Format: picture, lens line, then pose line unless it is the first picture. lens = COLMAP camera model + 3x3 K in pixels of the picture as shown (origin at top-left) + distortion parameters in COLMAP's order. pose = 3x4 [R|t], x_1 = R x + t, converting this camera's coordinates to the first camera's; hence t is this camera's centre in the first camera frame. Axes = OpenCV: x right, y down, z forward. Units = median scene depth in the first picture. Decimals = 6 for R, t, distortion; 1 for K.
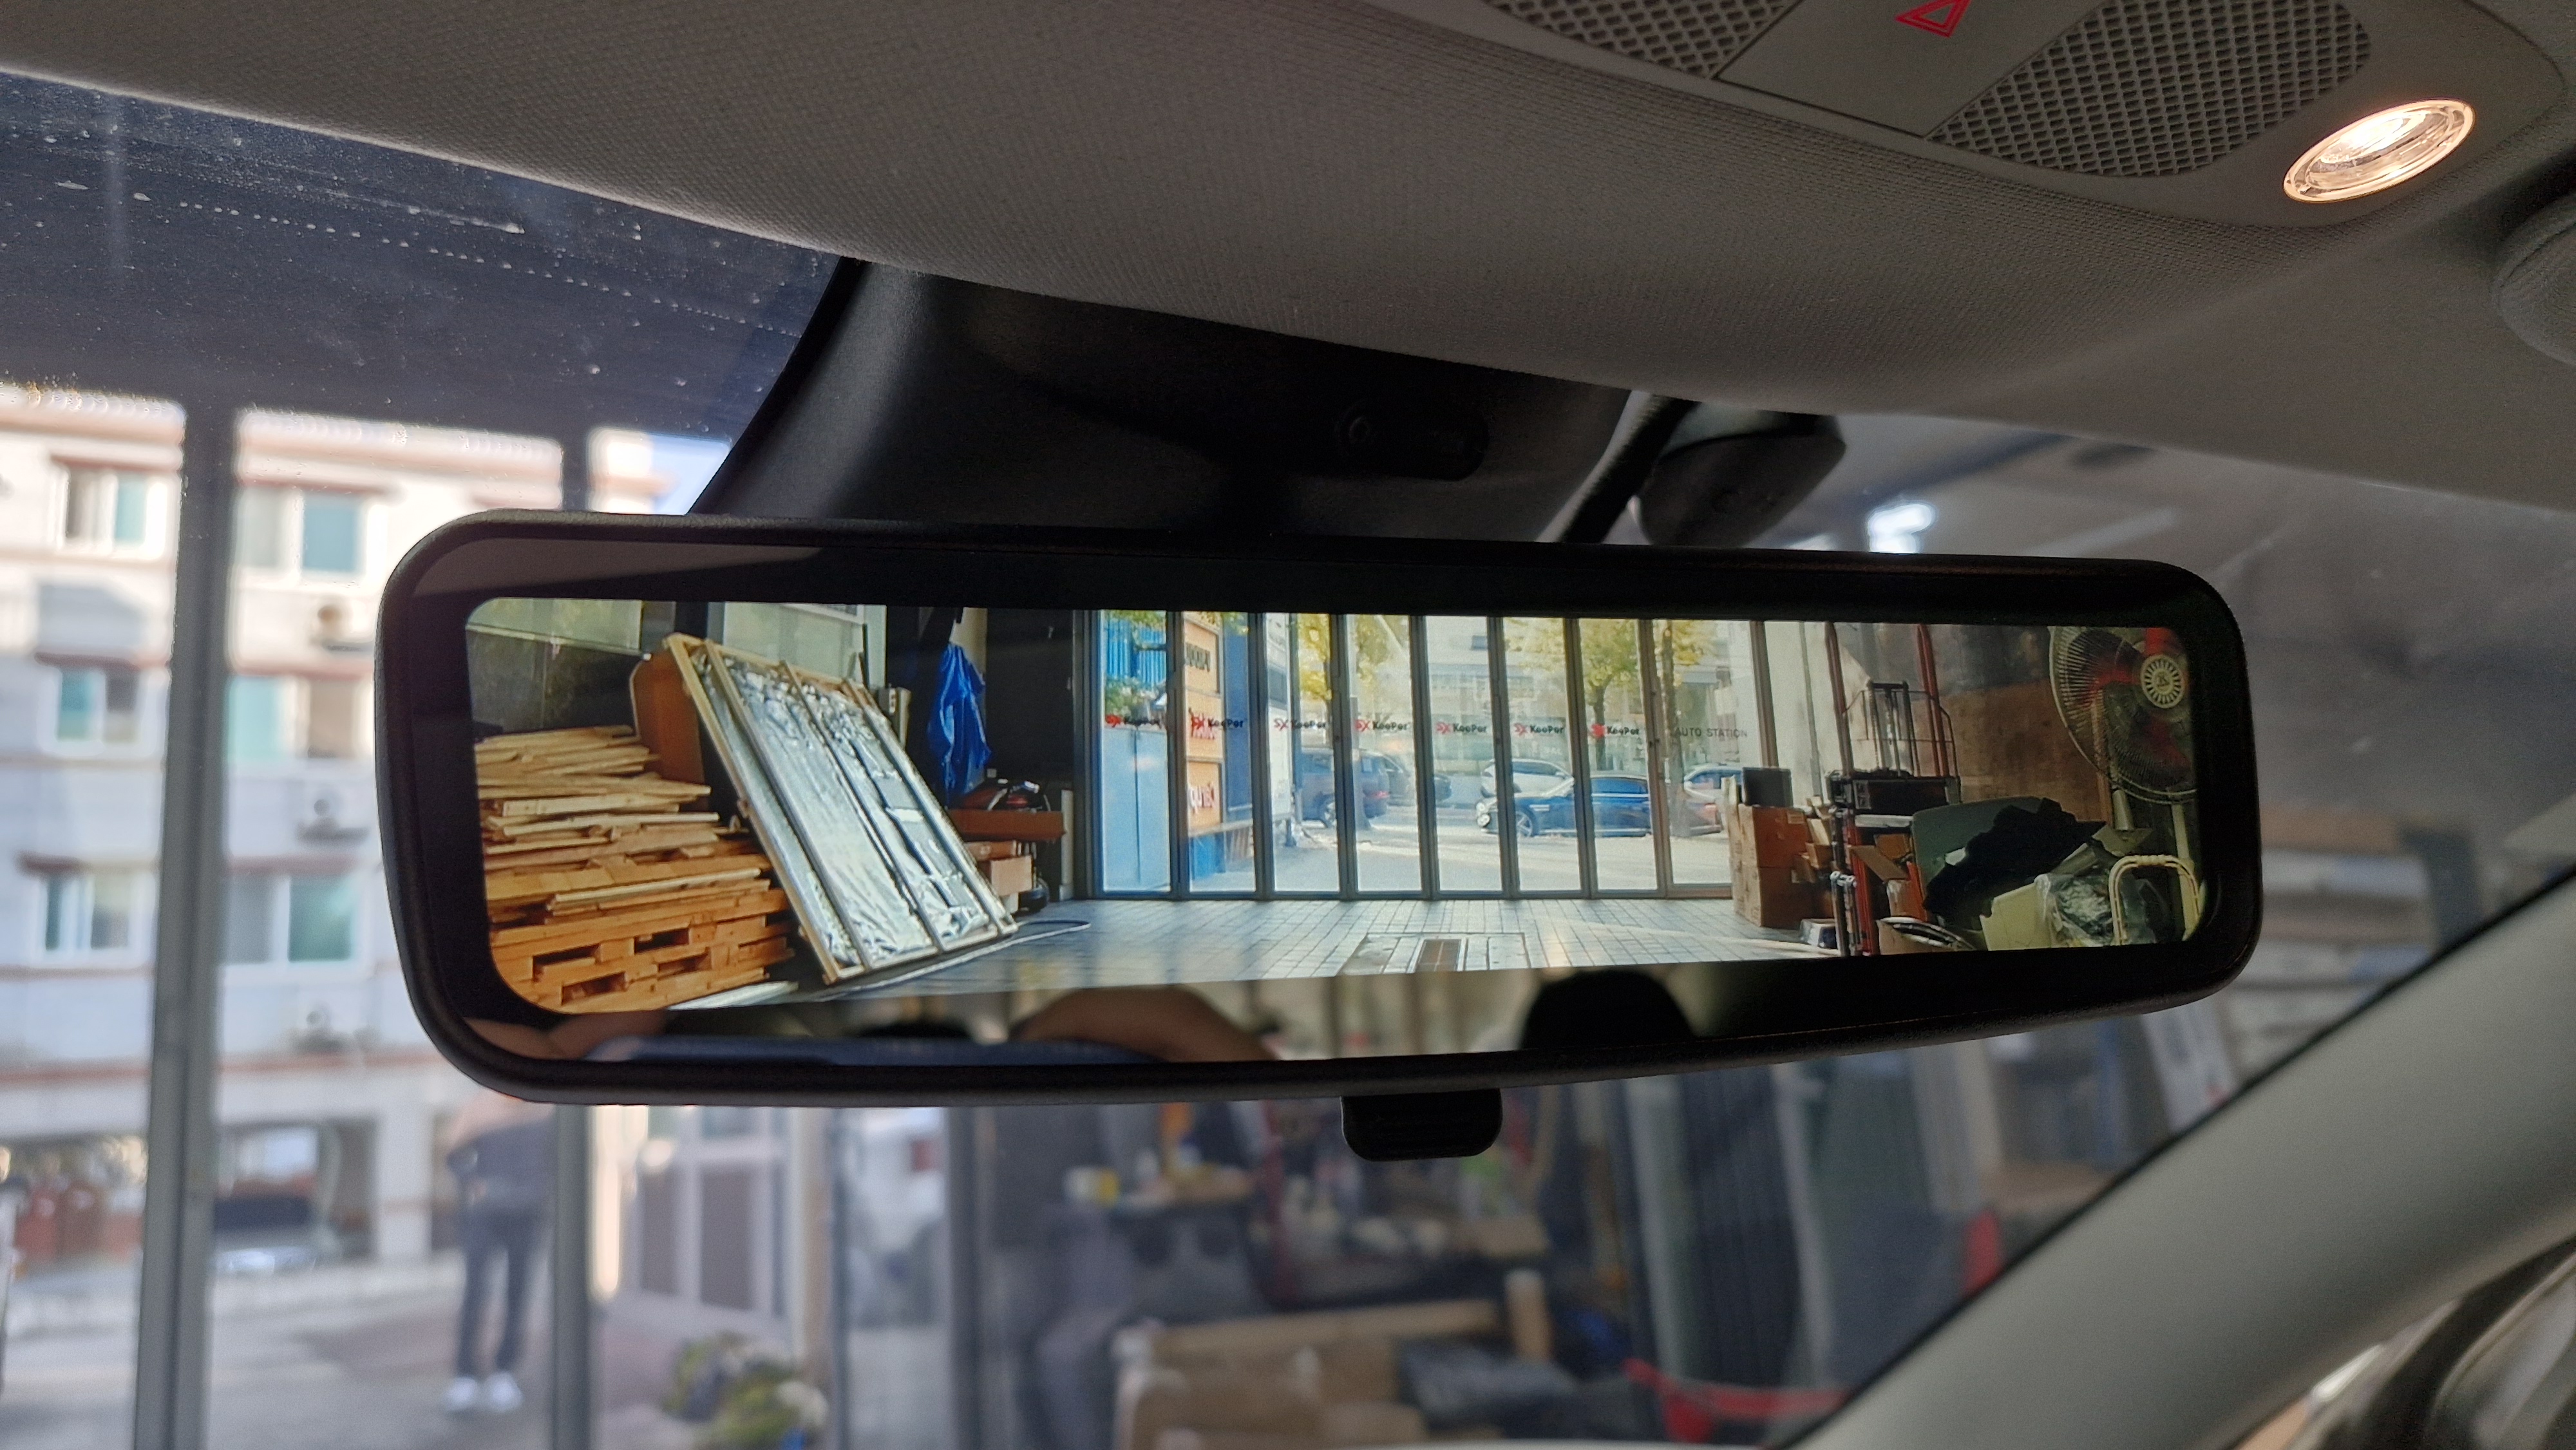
lens RADIAL K [[1799.0, 0, 1290.8], [0, 1799.0, 680.5], [0, 0, 1]] dist [0.078519, -0.194844]
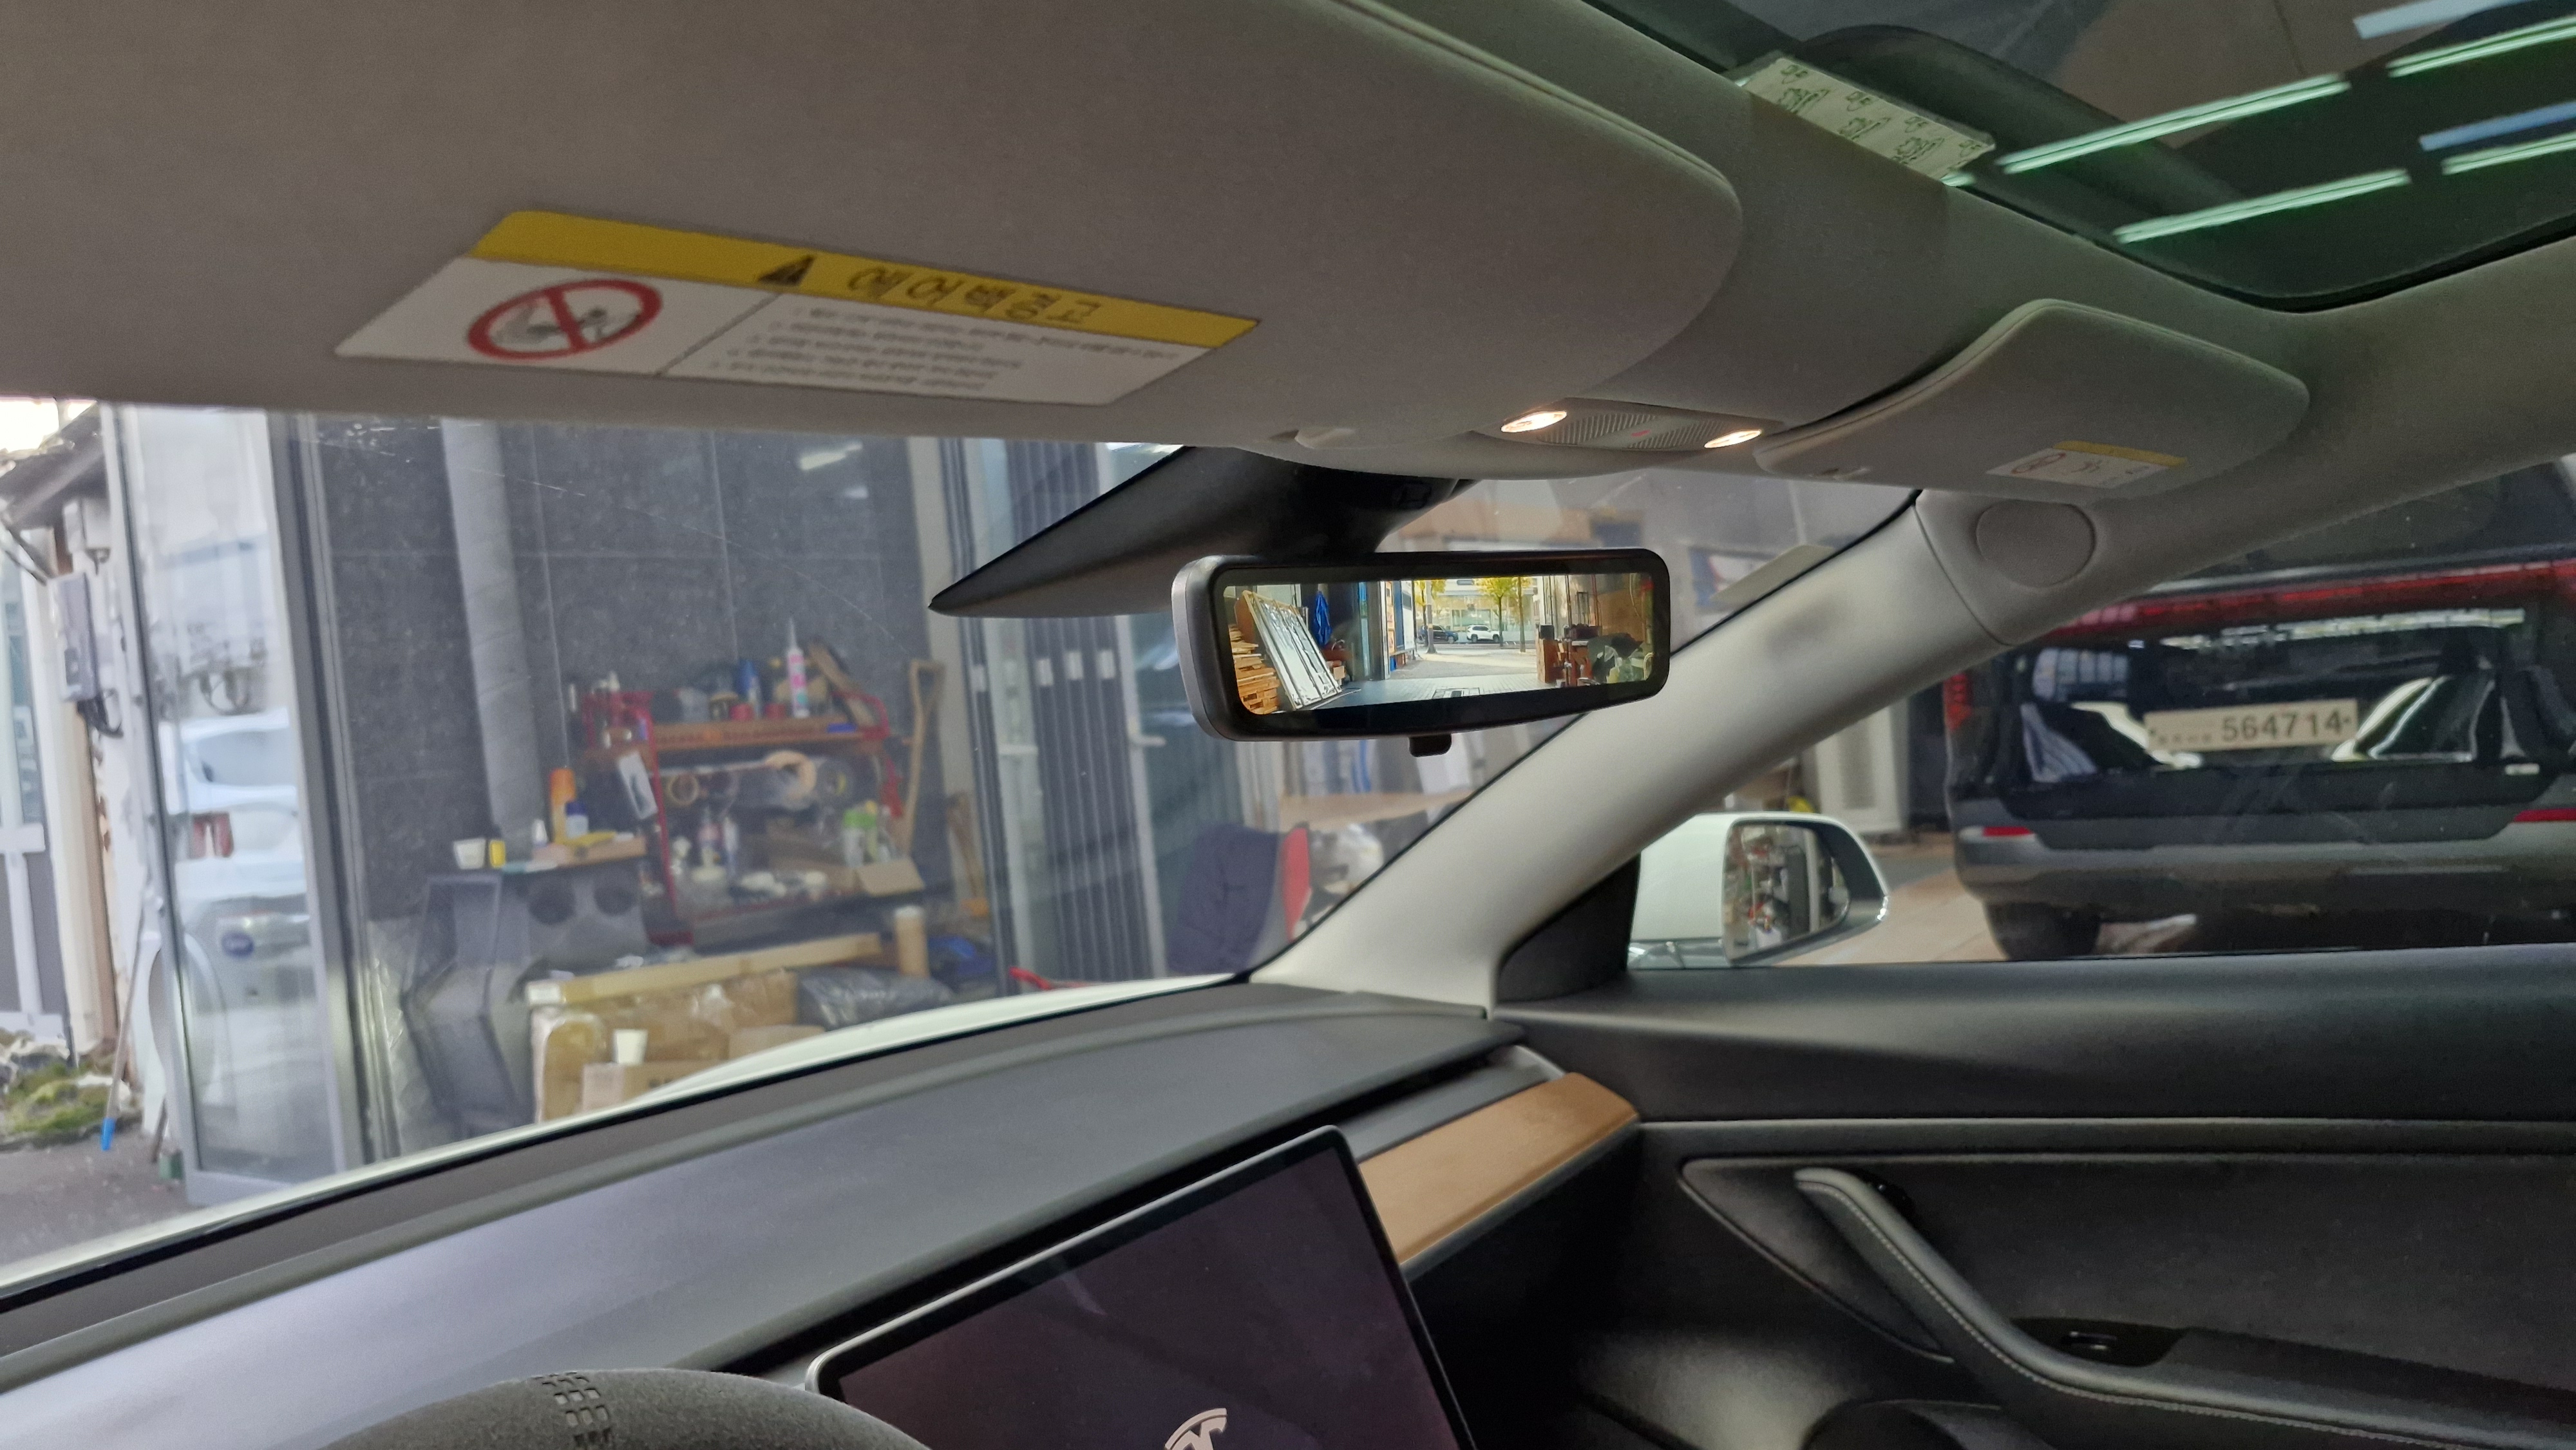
lens RADIAL K [[1722.8, 0, 1303.1], [0, 1722.8, 722.0], [0, 0, 1]] dist [-0.000141, -0.001740]
pose [[0.926973, -0.021199, 0.374529, -1.130419], [-0.056246, 0.979261, 0.194638, -0.314032], [-0.370888, -0.201490, 0.906556, -1.345307]]
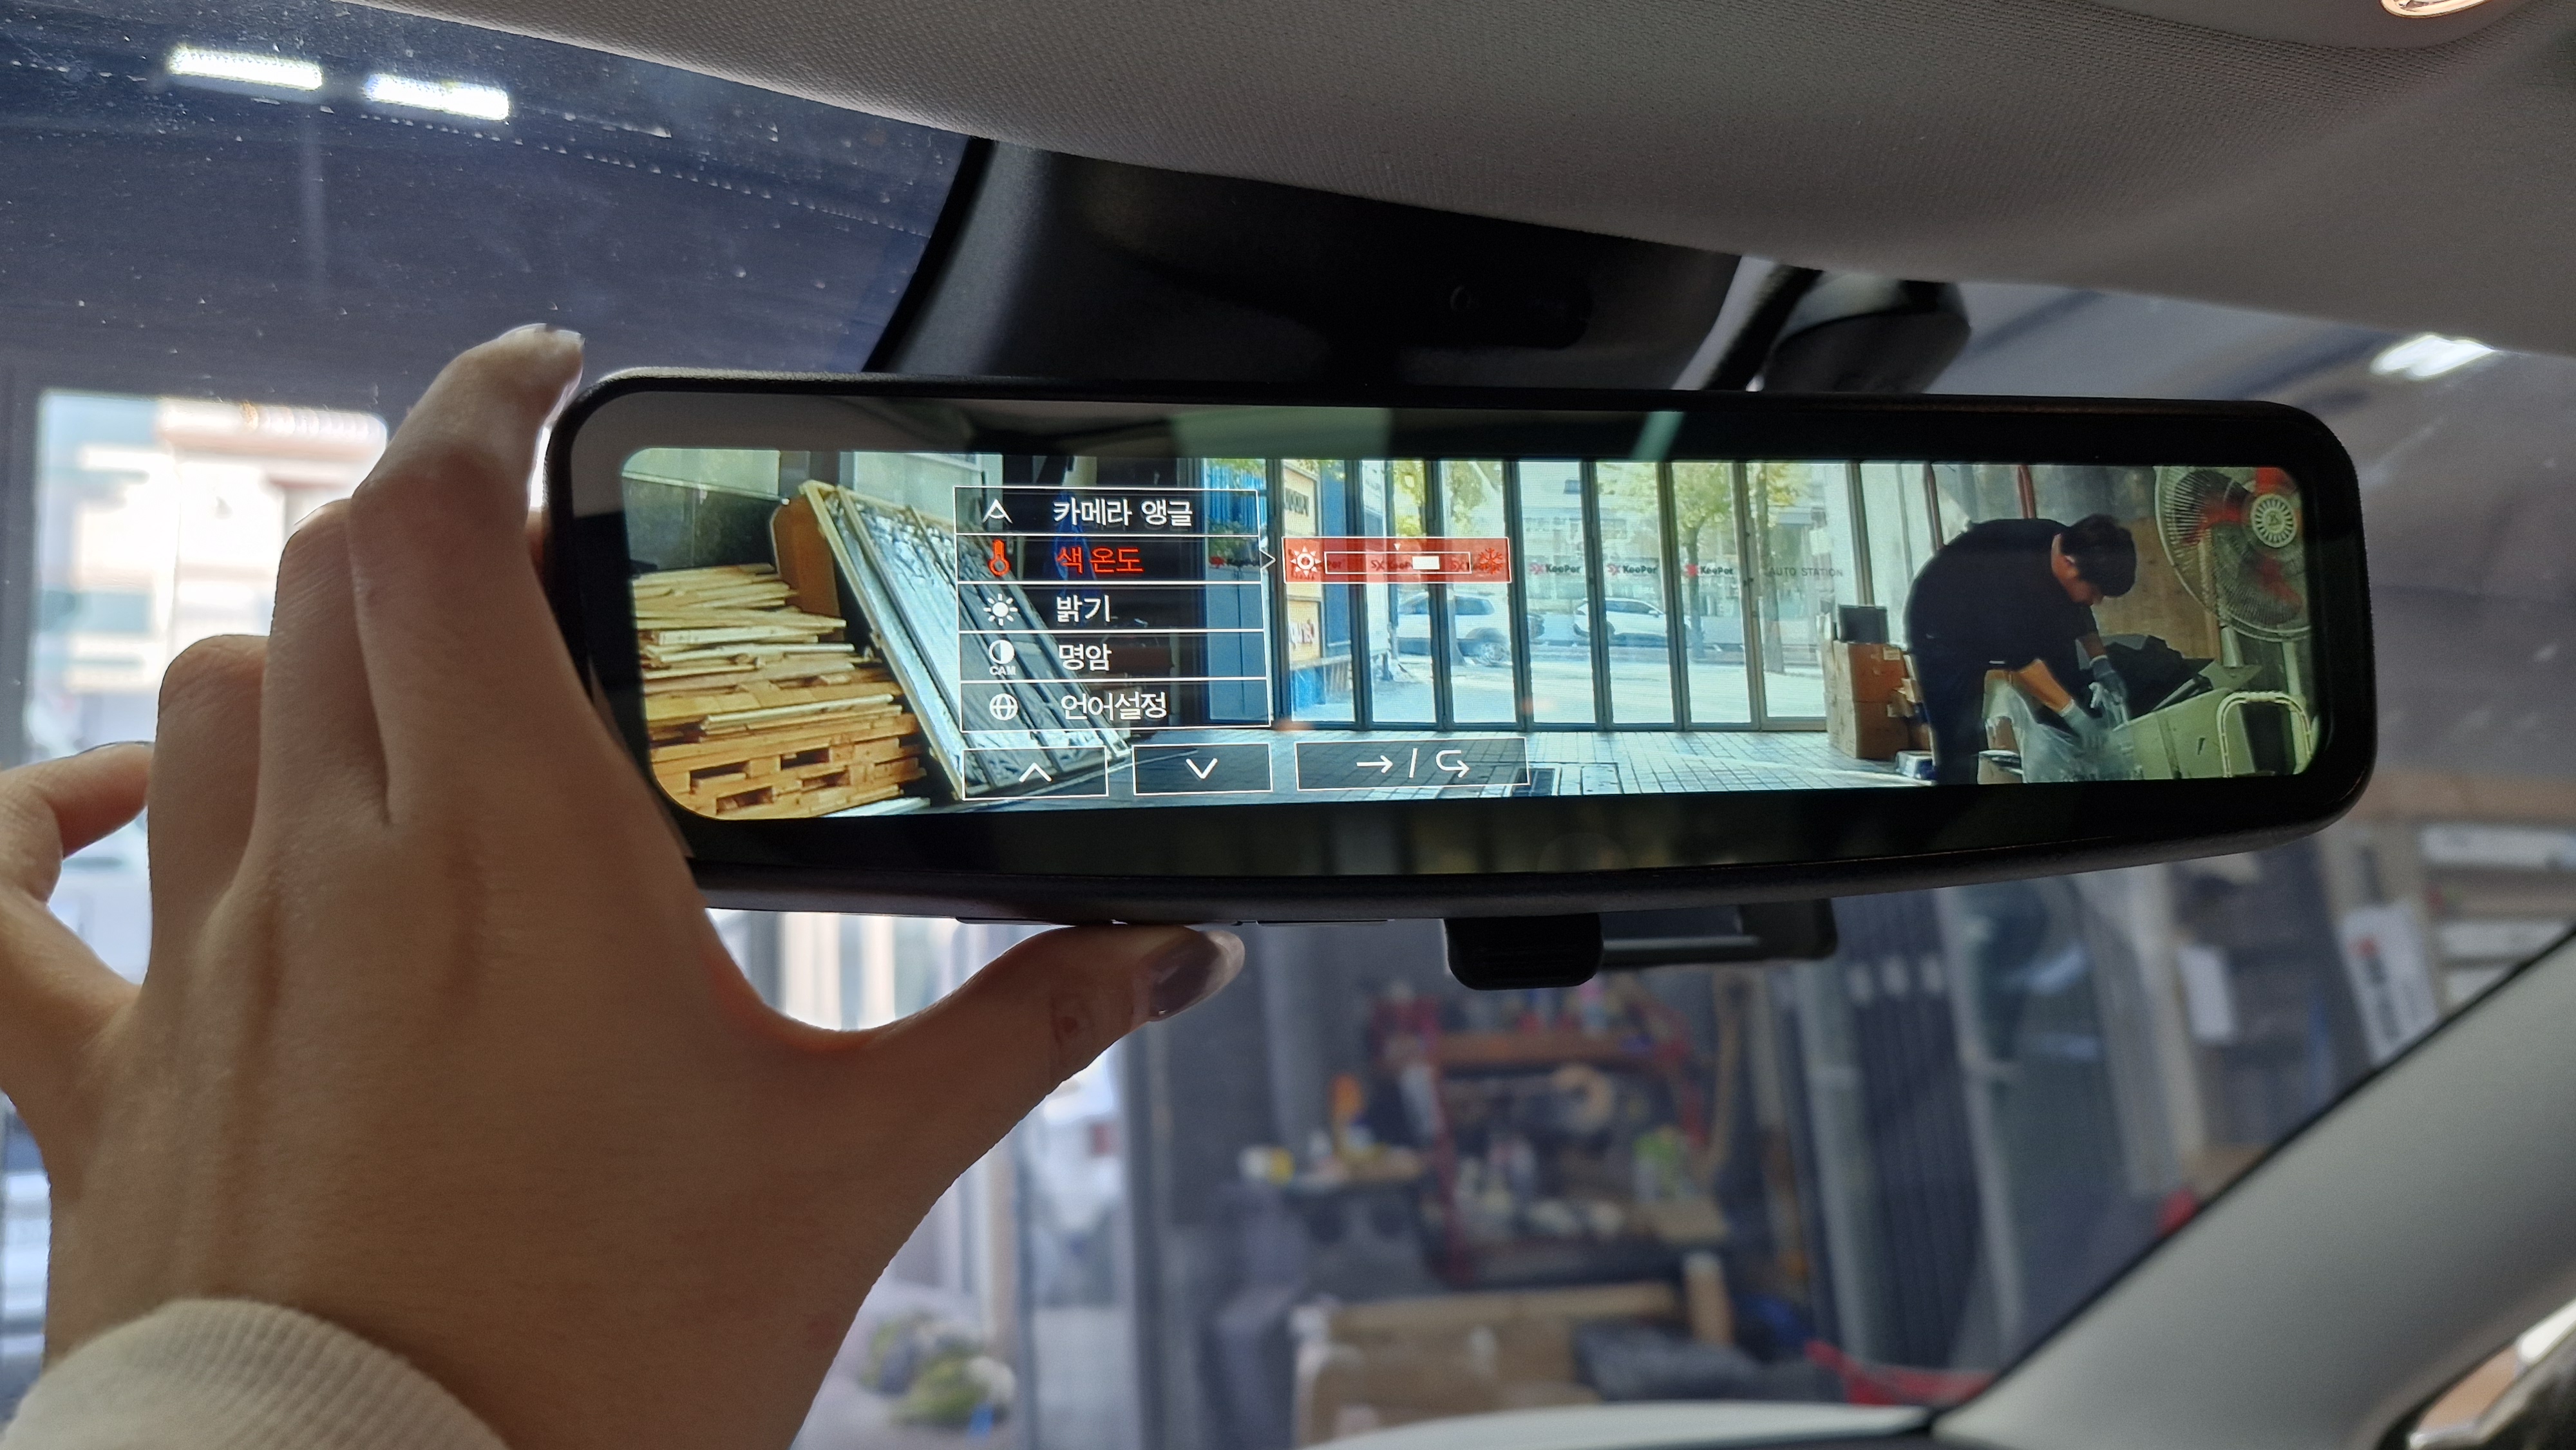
lens RADIAL K [[1804.3, 0, 1288.0], [0, 1804.3, 725.0], [0, 0, 1]] dist [0.075384, -0.001237]
pose [[0.995483, -0.015464, -0.093677, 0.038440], [0.018327, 0.999388, 0.029780, 0.083042], [0.093159, -0.031362, 0.995157, -0.050126]]
